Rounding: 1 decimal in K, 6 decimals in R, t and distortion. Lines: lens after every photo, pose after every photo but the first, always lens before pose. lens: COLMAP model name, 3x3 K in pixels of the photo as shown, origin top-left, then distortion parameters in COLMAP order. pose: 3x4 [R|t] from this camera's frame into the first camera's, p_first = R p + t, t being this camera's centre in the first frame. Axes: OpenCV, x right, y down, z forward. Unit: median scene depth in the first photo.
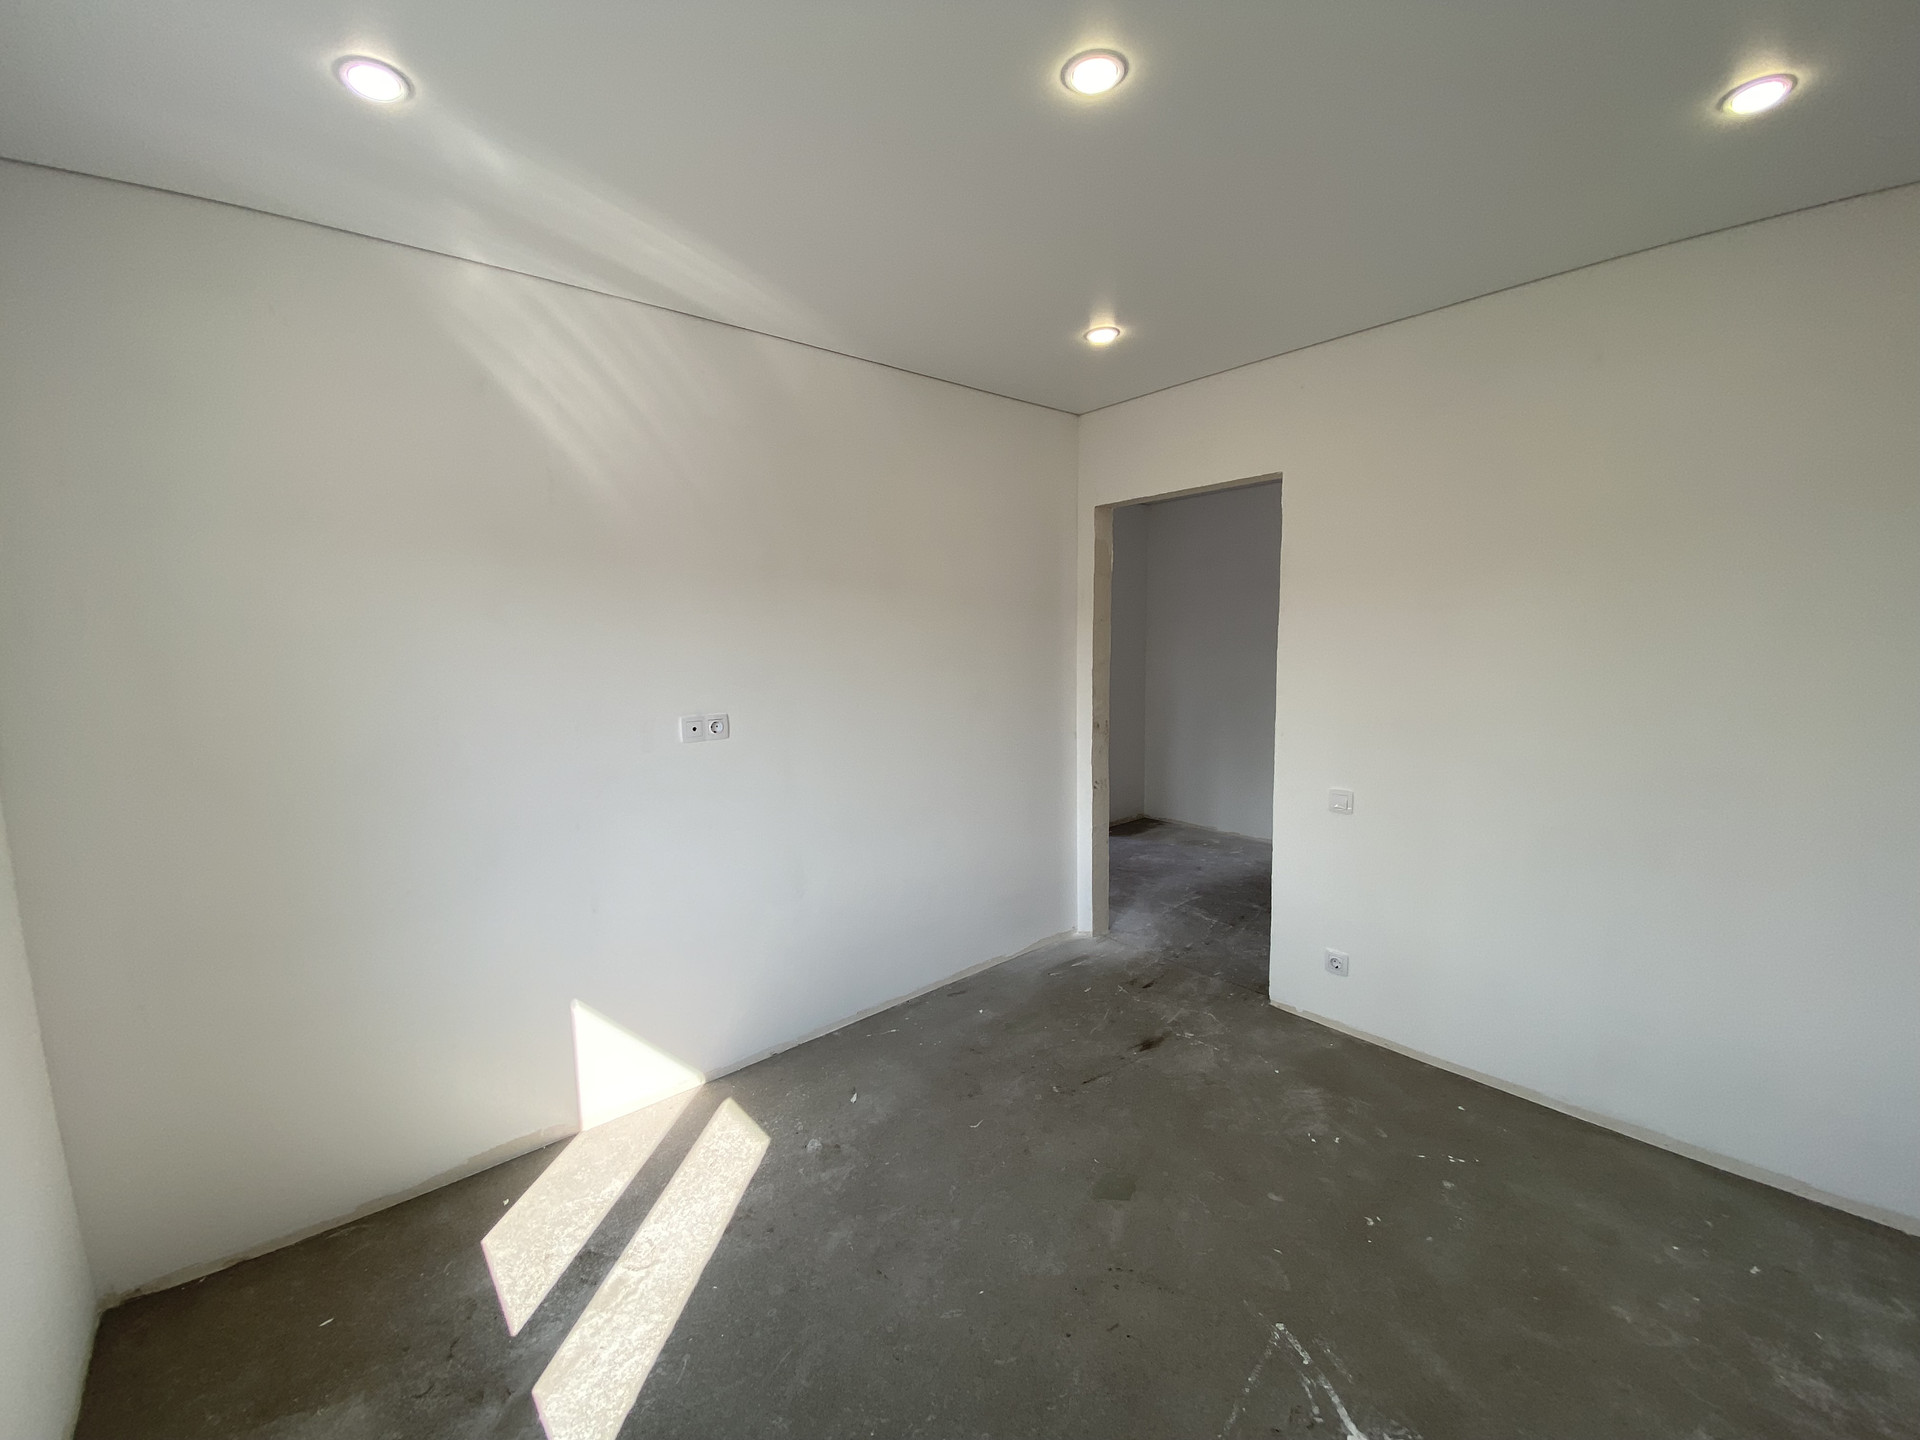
lens RADIAL K [[773.0, 0, 980.8], [0, 773.0, 719.9], [0, 0, 1]] dist [0.013051, -0.015807]
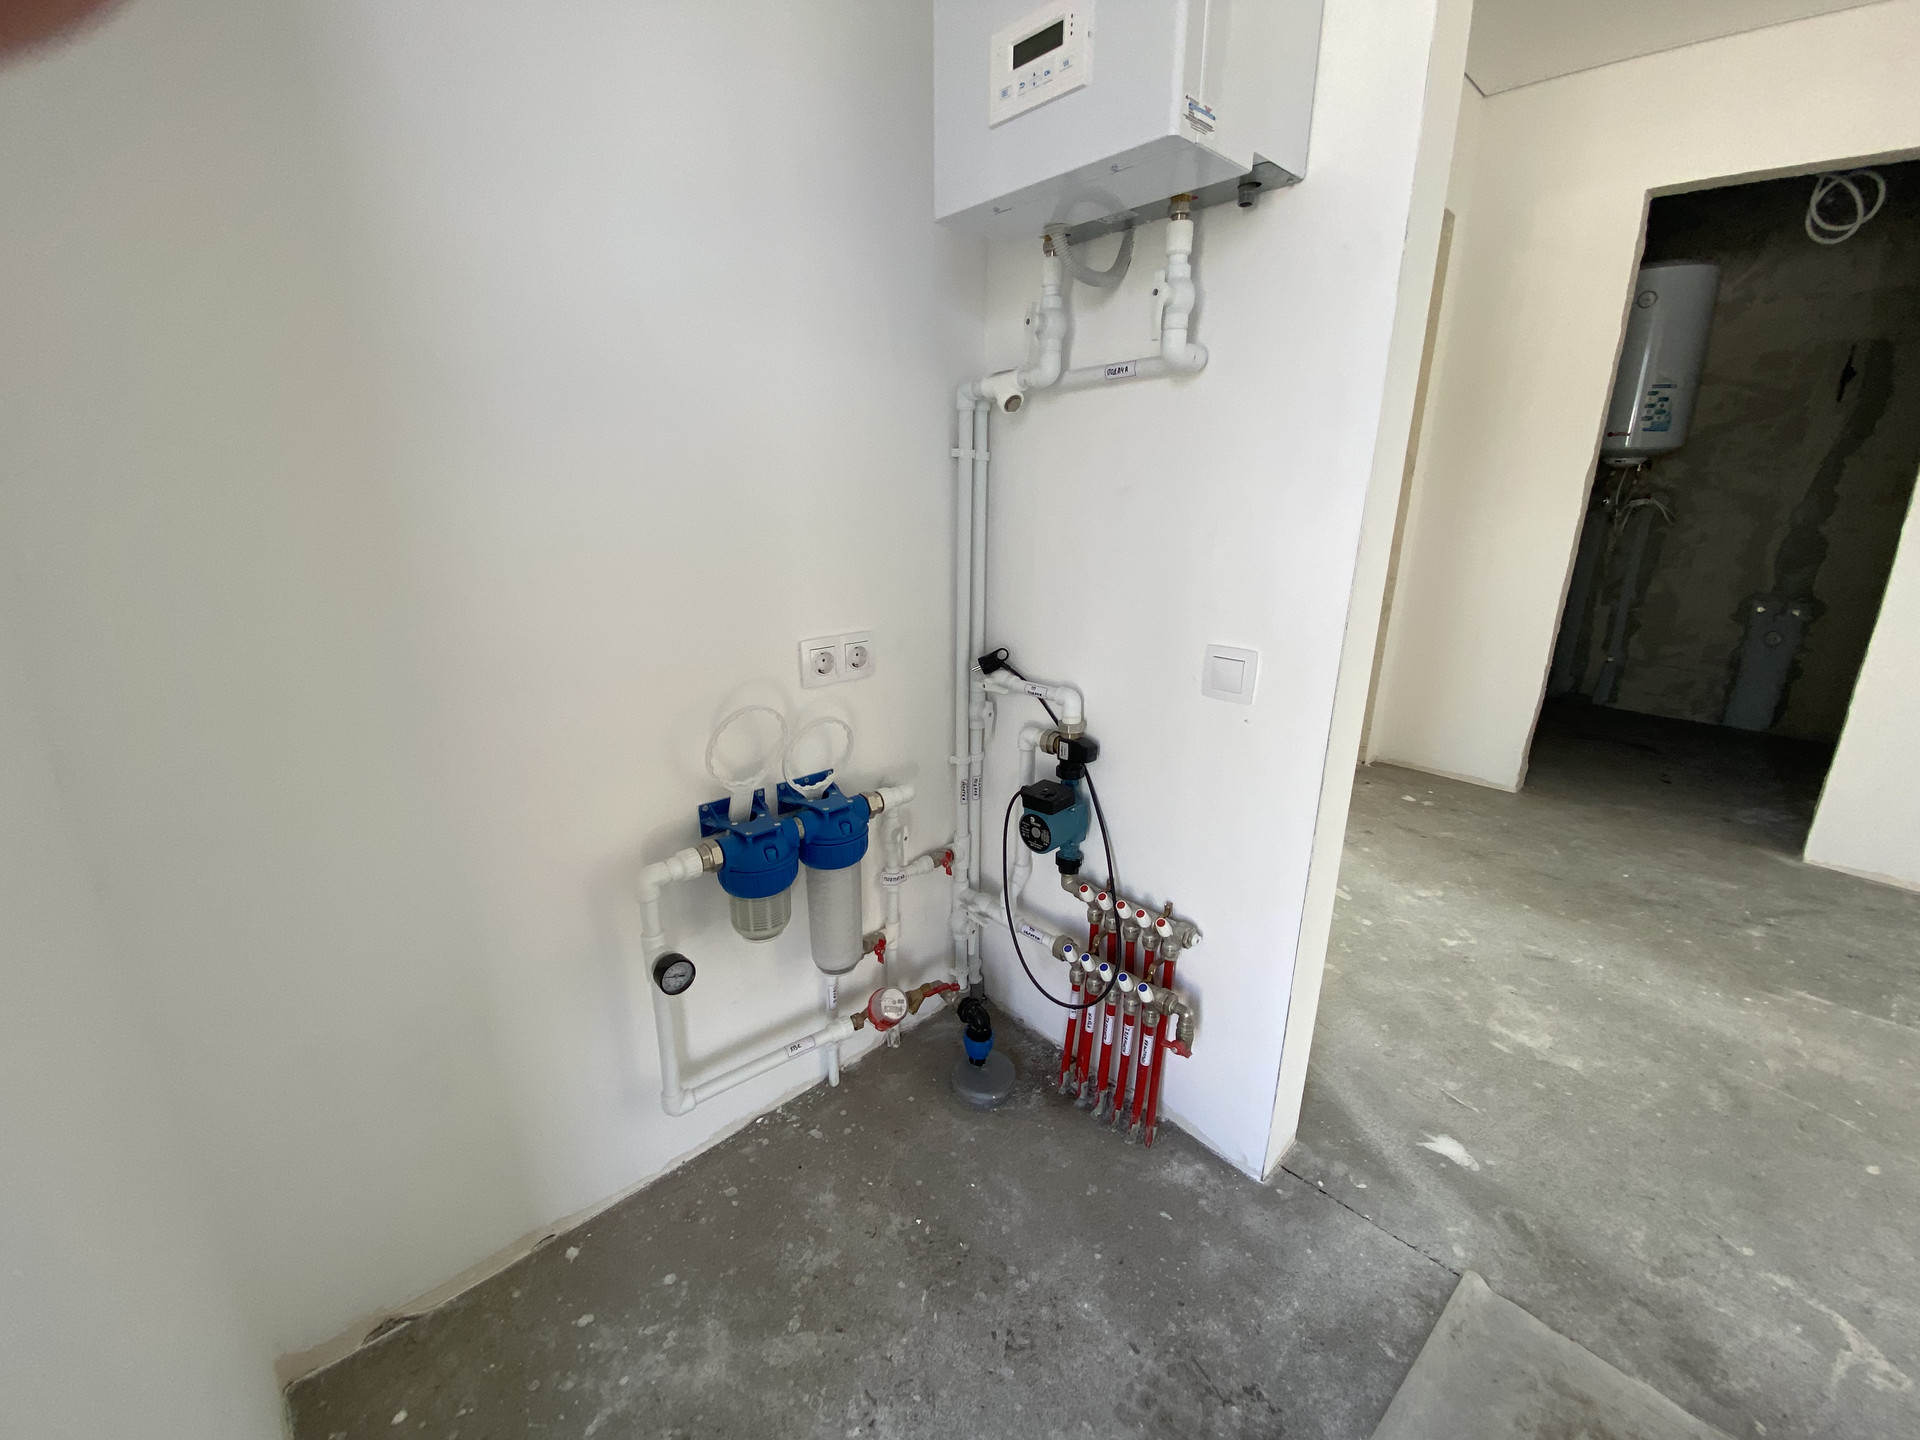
lens RADIAL K [[792.8, 0, 925.7], [0, 792.8, 720.3], [0, 0, 1]] dist [-0.015728, -0.006431]
pose [[0.003893, -0.276941, 0.960879, -0.017387], [0.099003, 0.956272, 0.275212, -0.016396], [-0.995080, 0.094058, 0.031141, 0.306671]]
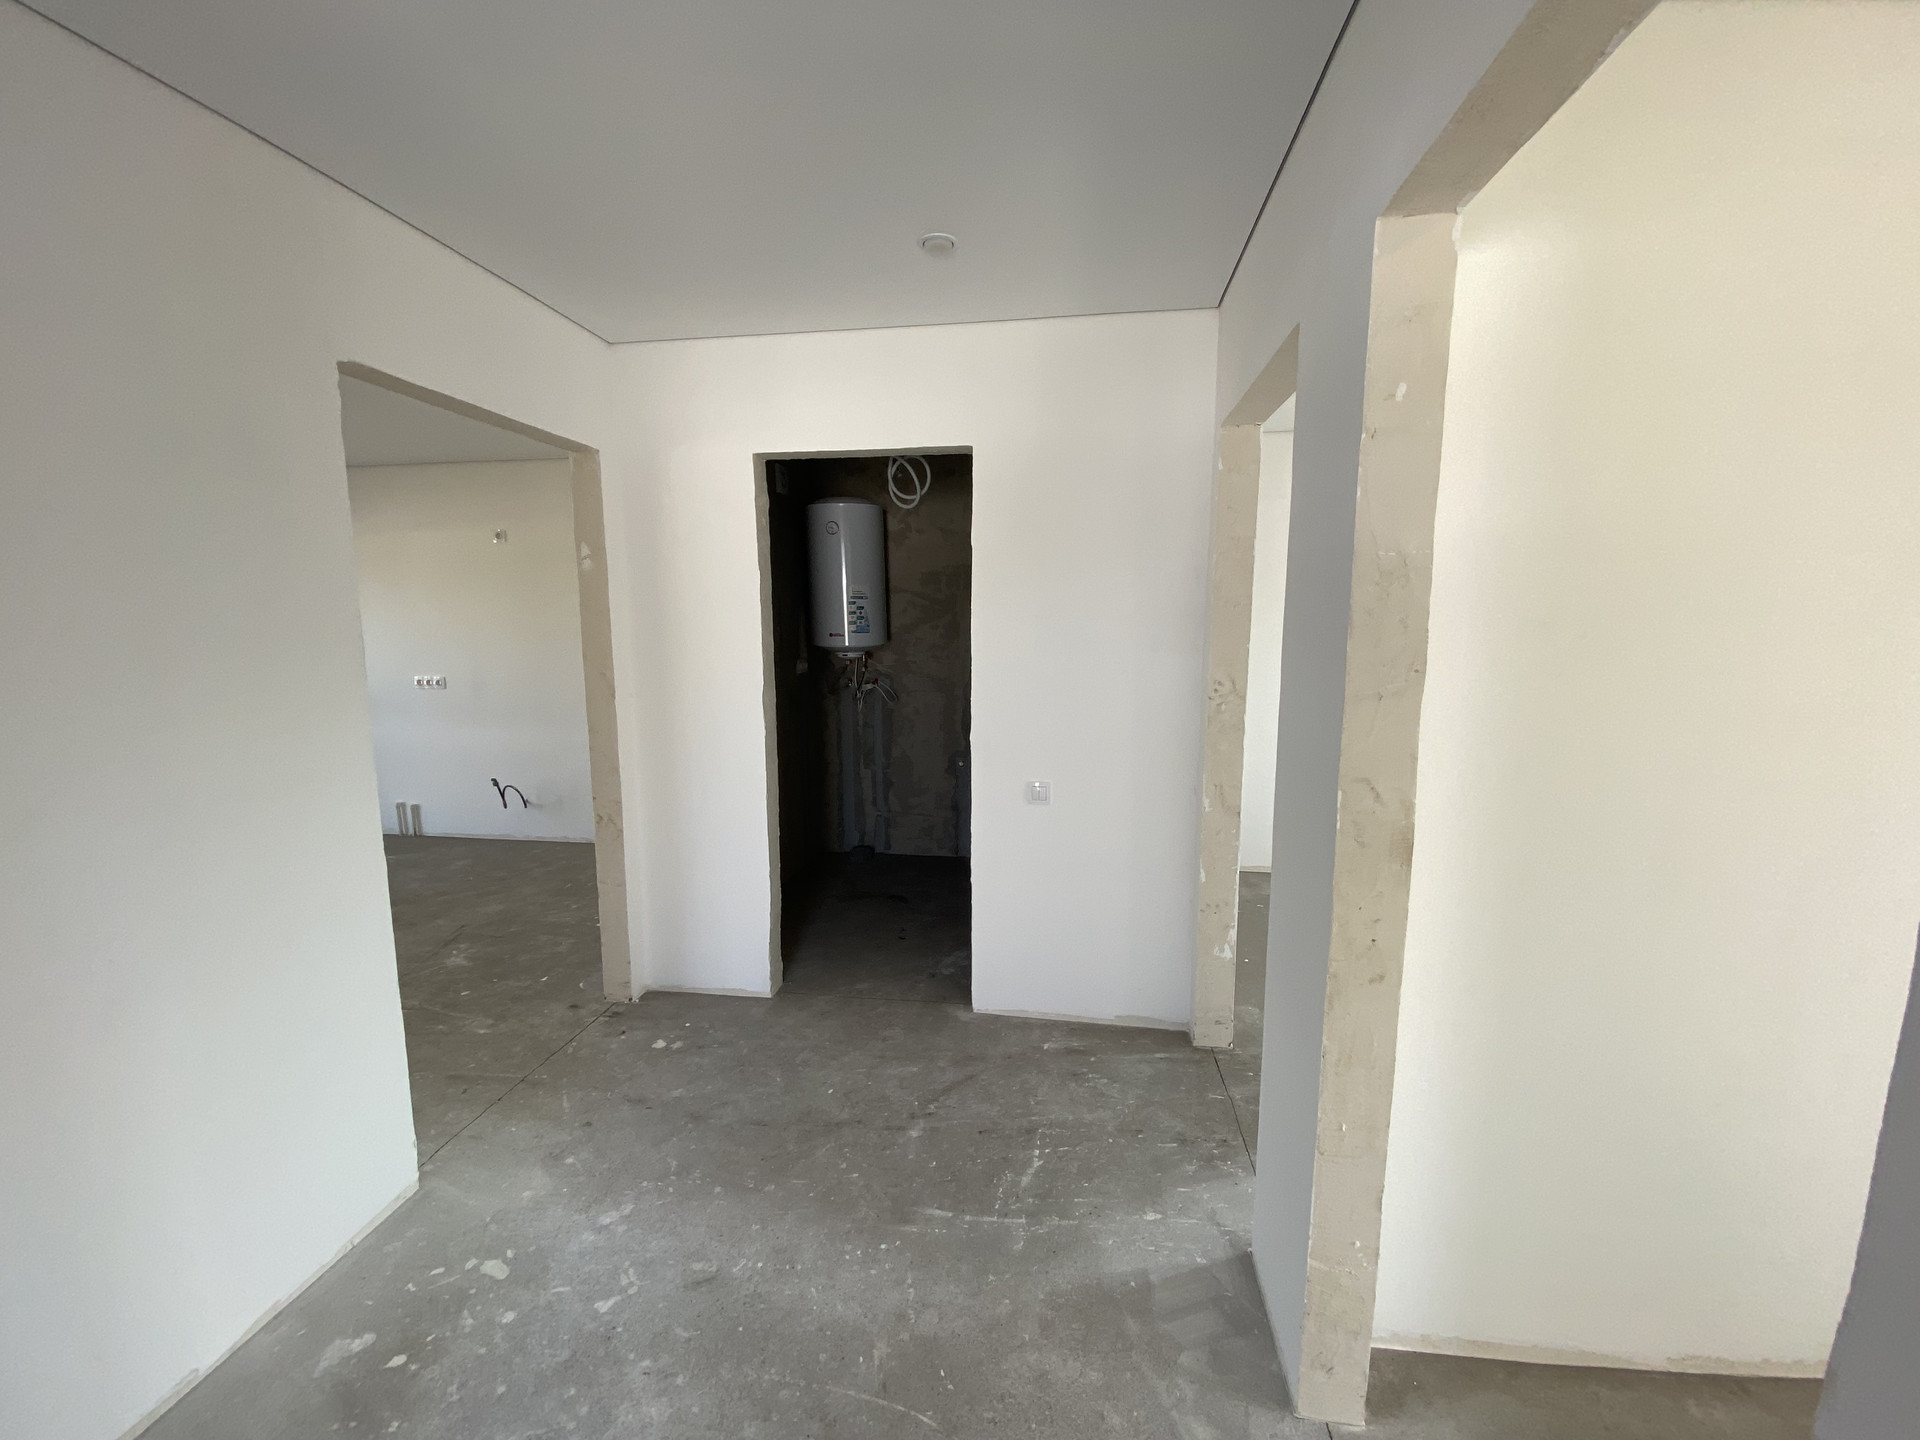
lens RADIAL K [[773.0, 0, 951.2], [0, 773.0, 724.1], [0, 0, 1]] dist [0.013051, -0.015807]
pose [[-0.630838, -0.098103, 0.769688, -0.010016], [0.087154, 0.976738, 0.195925, -0.028984], [-0.771005, 0.190678, -0.607613, 0.256130]]
